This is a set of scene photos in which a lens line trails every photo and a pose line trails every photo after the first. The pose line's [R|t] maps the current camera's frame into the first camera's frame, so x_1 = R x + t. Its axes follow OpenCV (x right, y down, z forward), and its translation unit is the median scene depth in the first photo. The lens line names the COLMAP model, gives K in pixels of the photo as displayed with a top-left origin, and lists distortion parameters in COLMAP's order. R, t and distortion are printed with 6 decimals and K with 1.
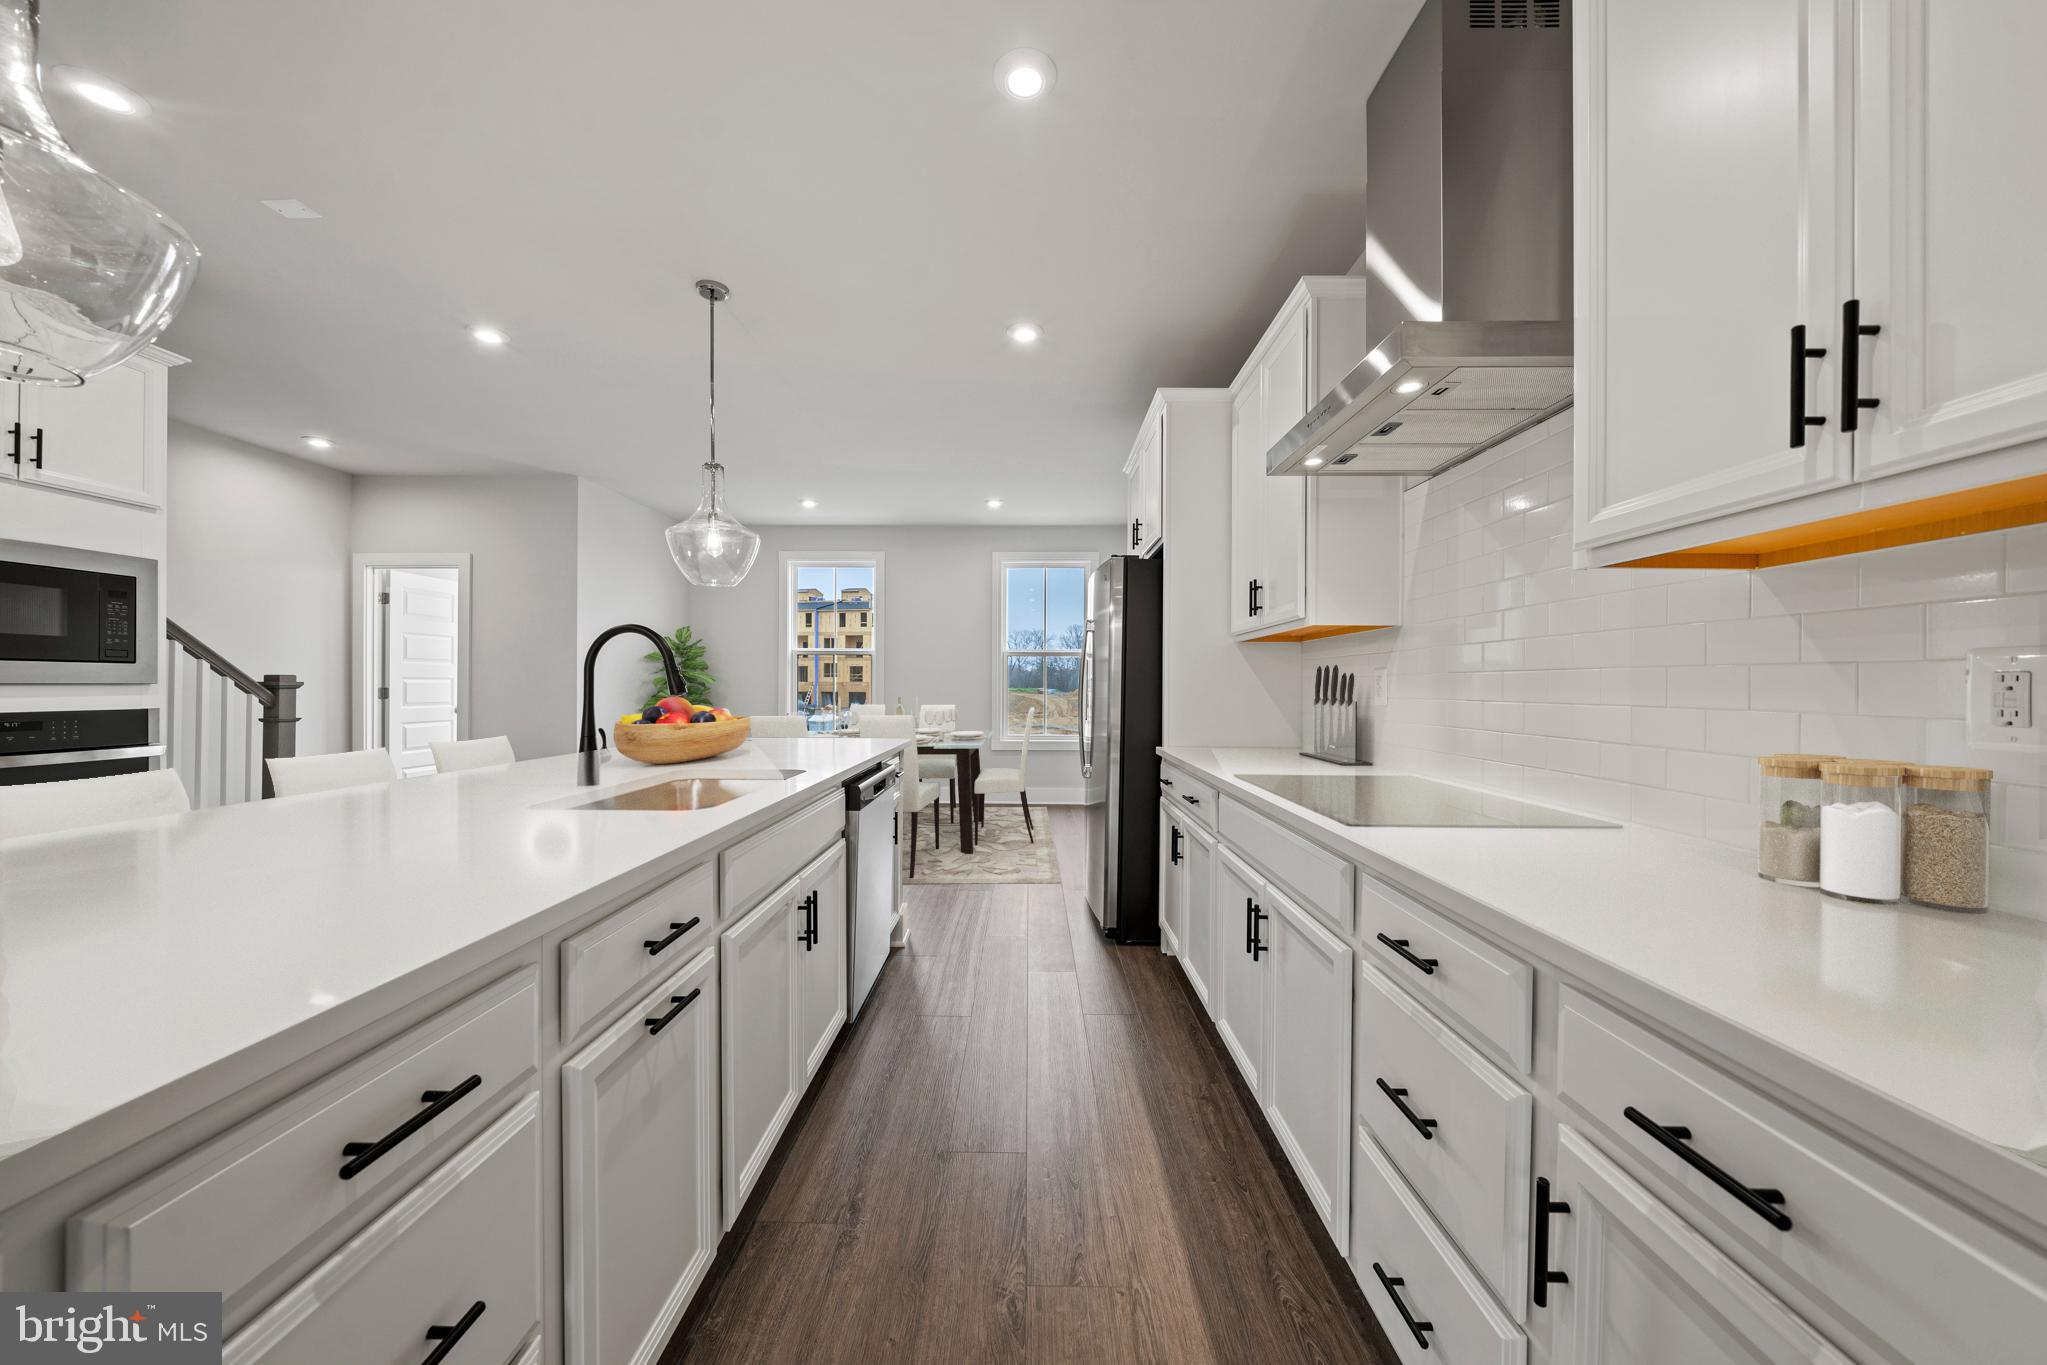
lens RADIAL K [[689.1, 0, 1023.5], [0, 689.1, 682.5], [0, 0, 1]] dist [0.008356, -0.005020]
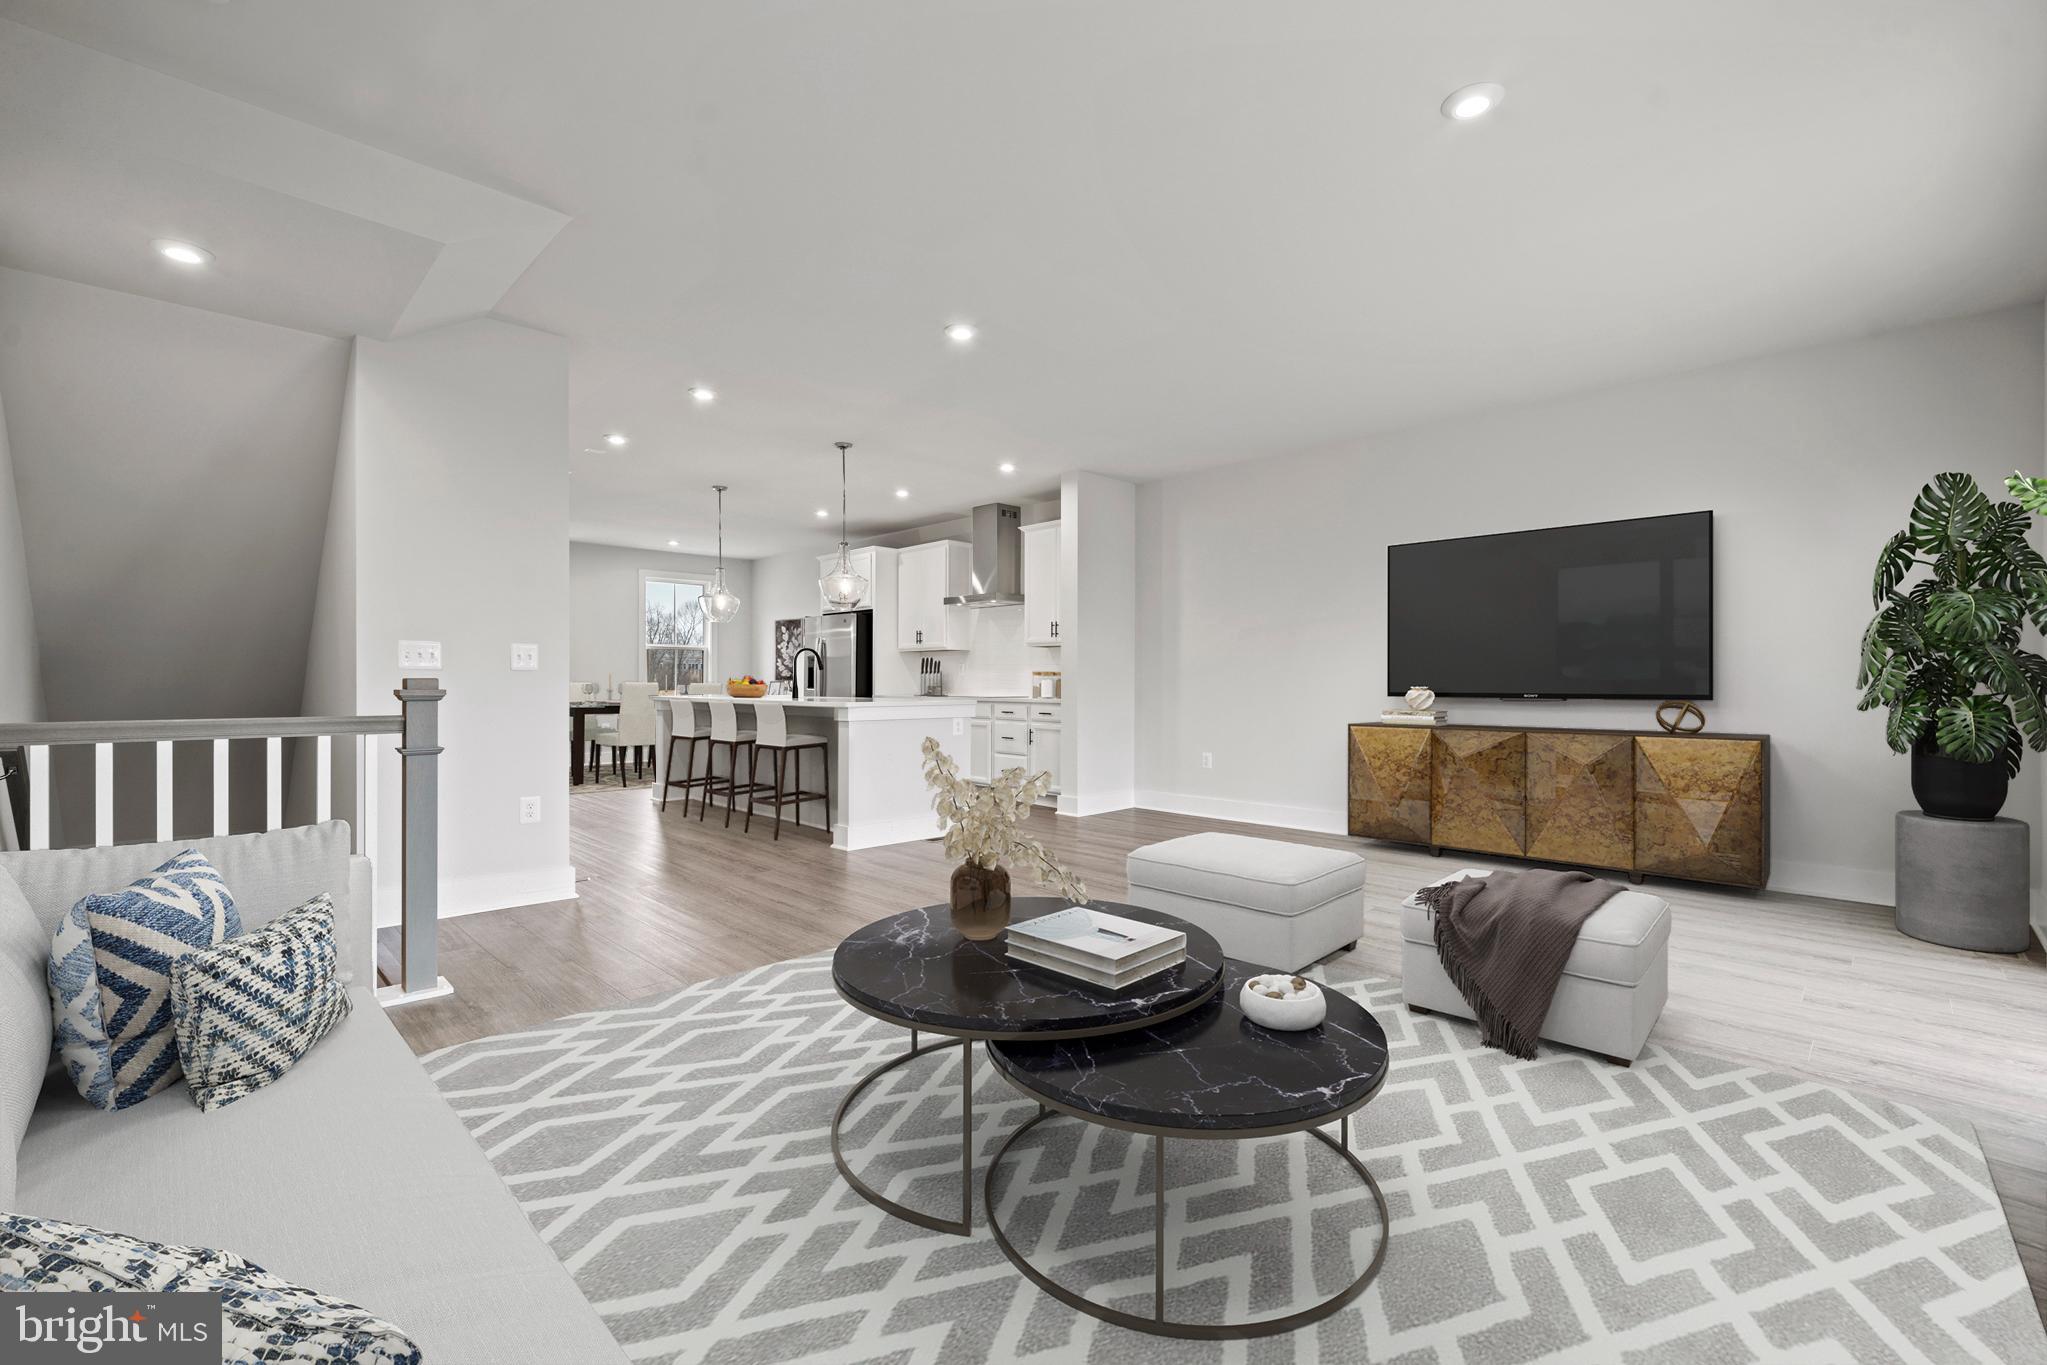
lens RADIAL K [[844.8, 0, 1023.5], [0, 844.8, 682.5], [0, 0, 1]] dist [0.000061, -0.000001]
pose [[0.697354, -0.007783, 0.716684, -2.806200], [0.006235, 0.999969, 0.004792, 0.066733], [-0.716700, 0.001127, 0.697381, -2.562936]]
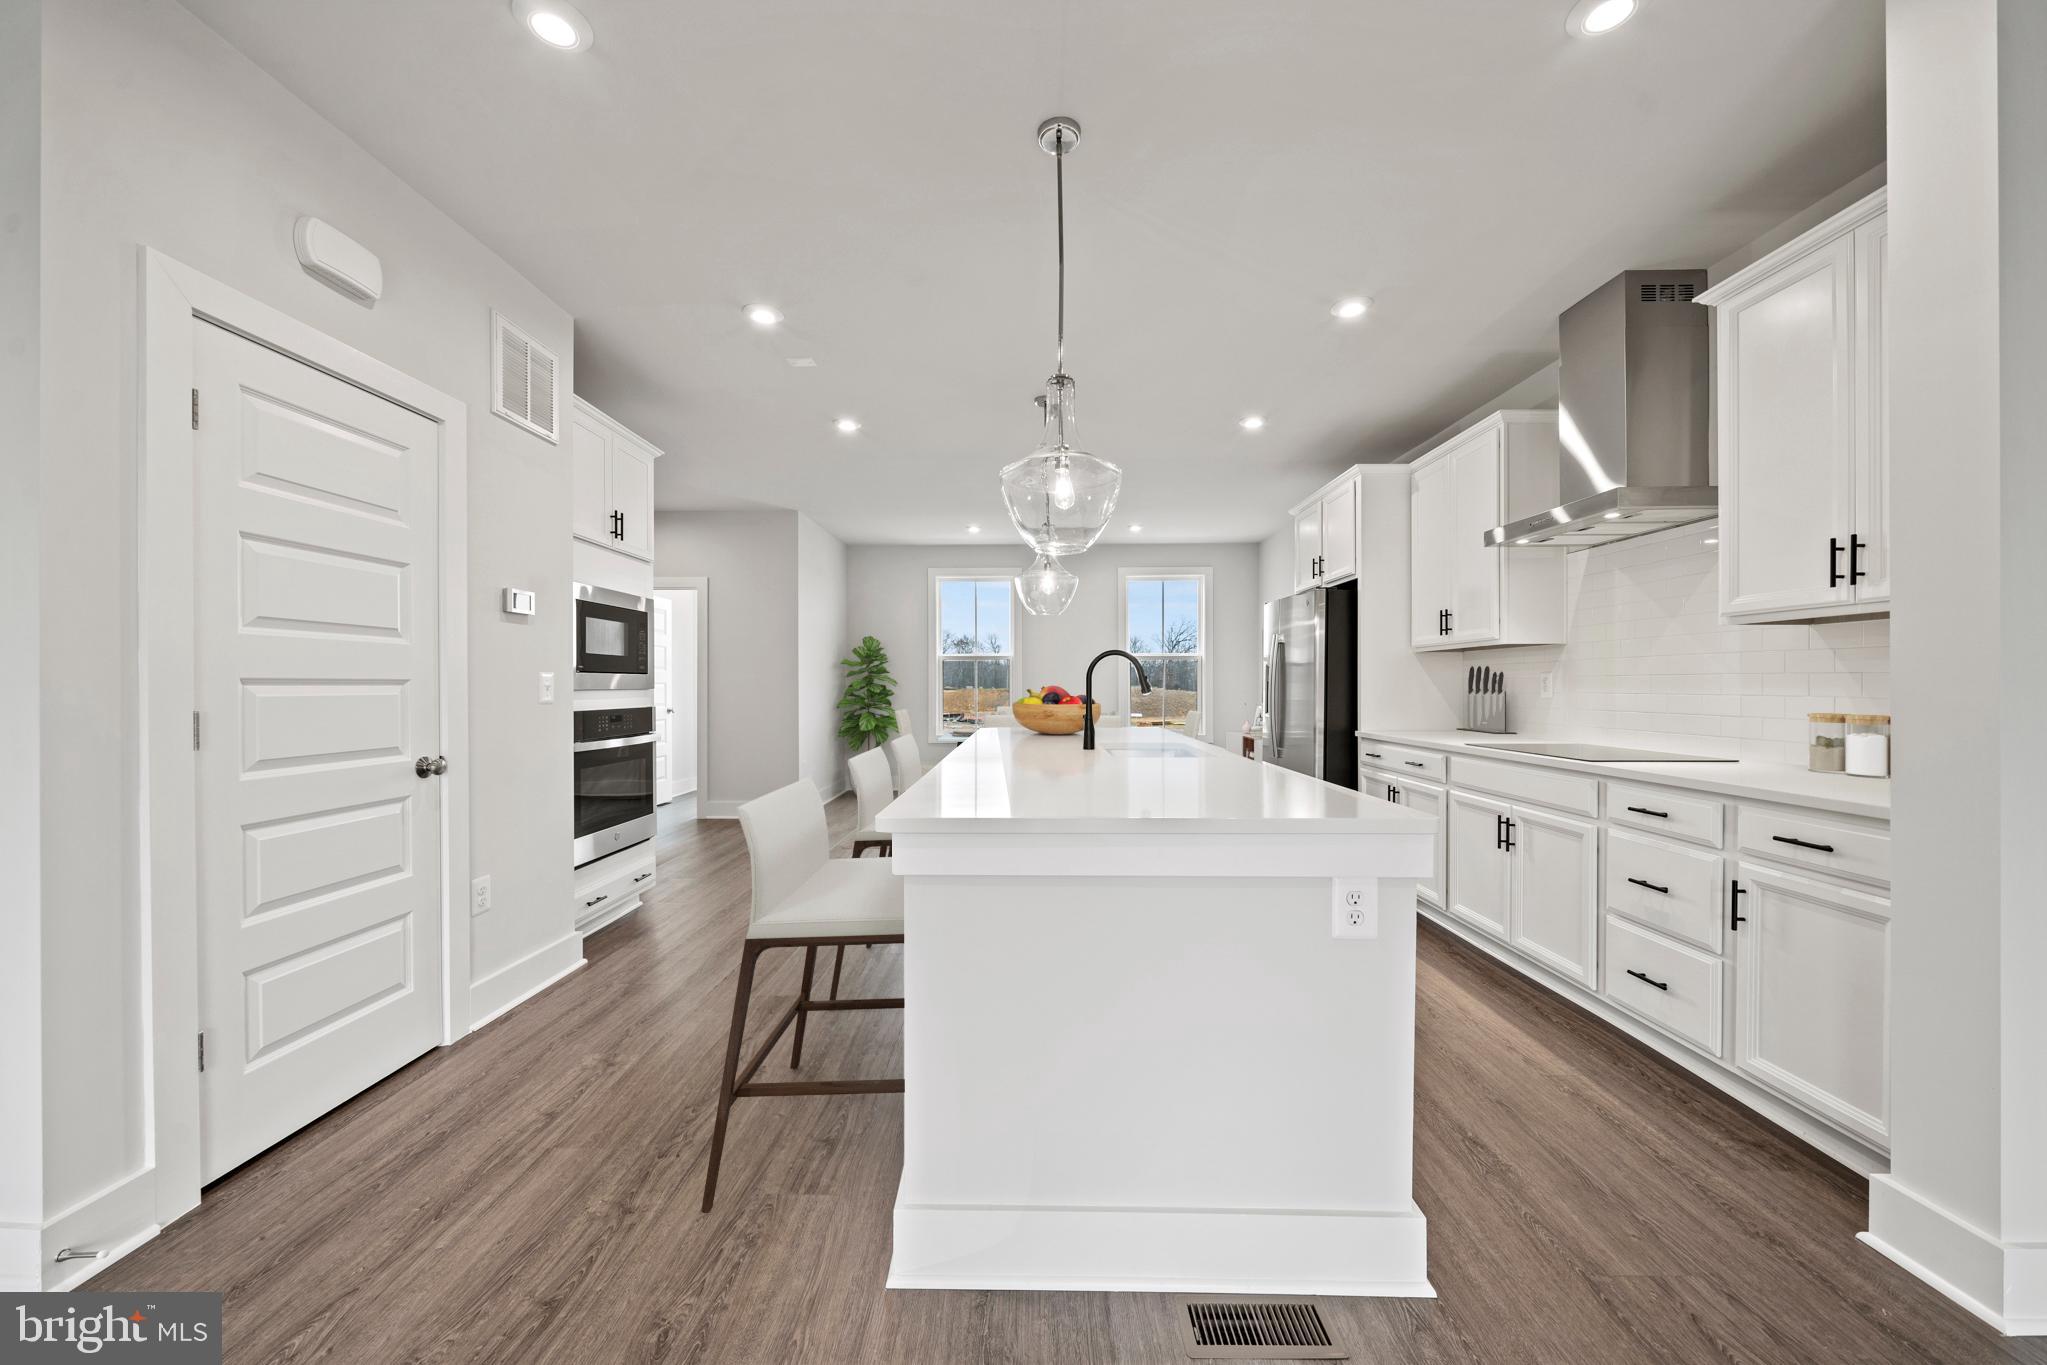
lens RADIAL K [[722.4, 0, 1027.4], [0, 722.4, 680.1], [0, 0, 1]] dist [0.001152, 0.000164]
pose [[0.999979, -0.006038, 0.002328, -0.820235], [0.006052, 0.999964, -0.005874, -0.002922], [-0.002293, 0.005888, 0.999980, -0.732603]]
